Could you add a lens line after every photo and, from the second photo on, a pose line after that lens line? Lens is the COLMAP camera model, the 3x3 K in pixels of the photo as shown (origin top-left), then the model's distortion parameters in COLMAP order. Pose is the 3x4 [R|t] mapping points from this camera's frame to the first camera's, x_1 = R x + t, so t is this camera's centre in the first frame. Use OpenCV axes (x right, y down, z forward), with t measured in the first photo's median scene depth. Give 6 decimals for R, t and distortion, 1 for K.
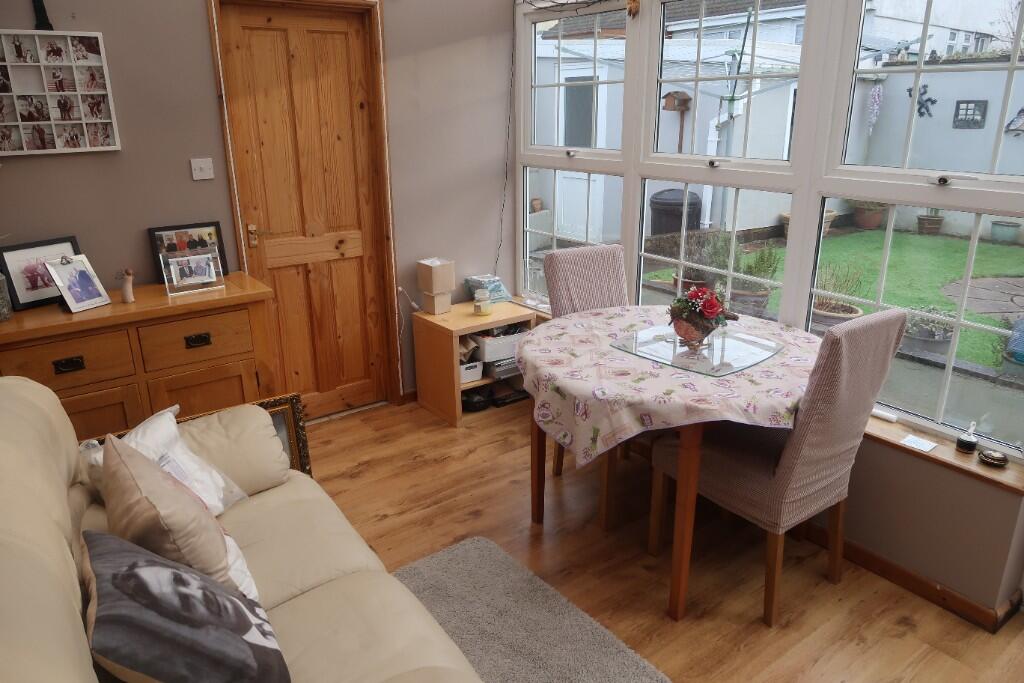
lens RADIAL K [[709.0, 0, 509.4], [0, 709.0, 336.9], [0, 0, 1]] dist [-0.023624, 0.003781]
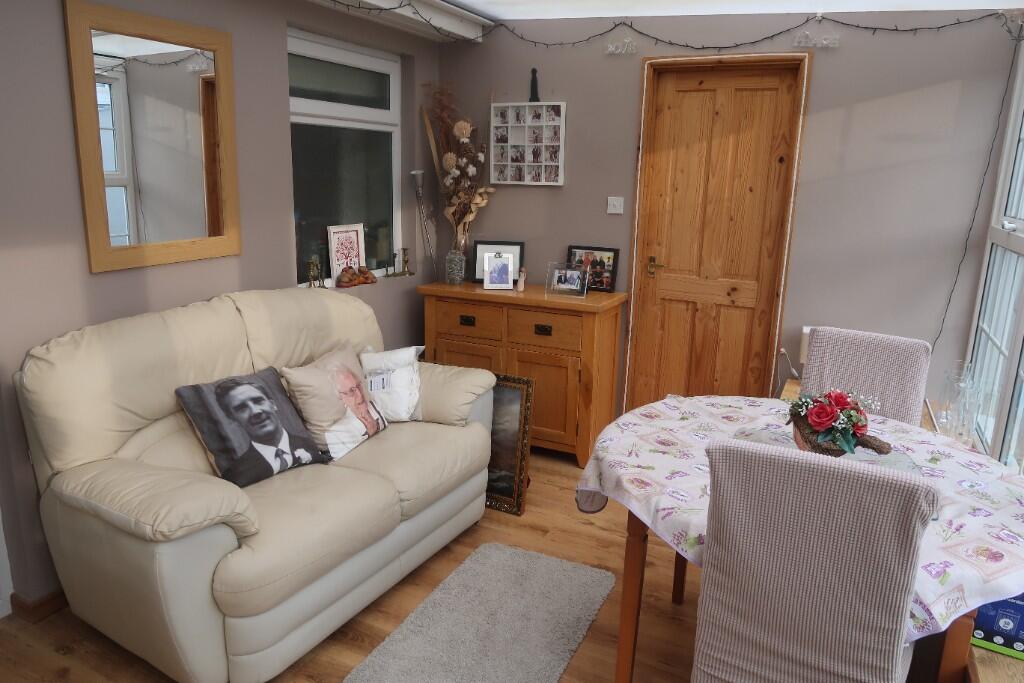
lens RADIAL K [[709.0, 0, 512.3], [0, 709.0, 340.9], [0, 0, 1]] dist [-0.023624, 0.003781]
pose [[0.459109, 0.225515, -0.859280, 0.659761], [-0.301342, 0.949431, 0.088169, -0.073741], [0.835710, 0.218457, 0.503850, 0.301112]]
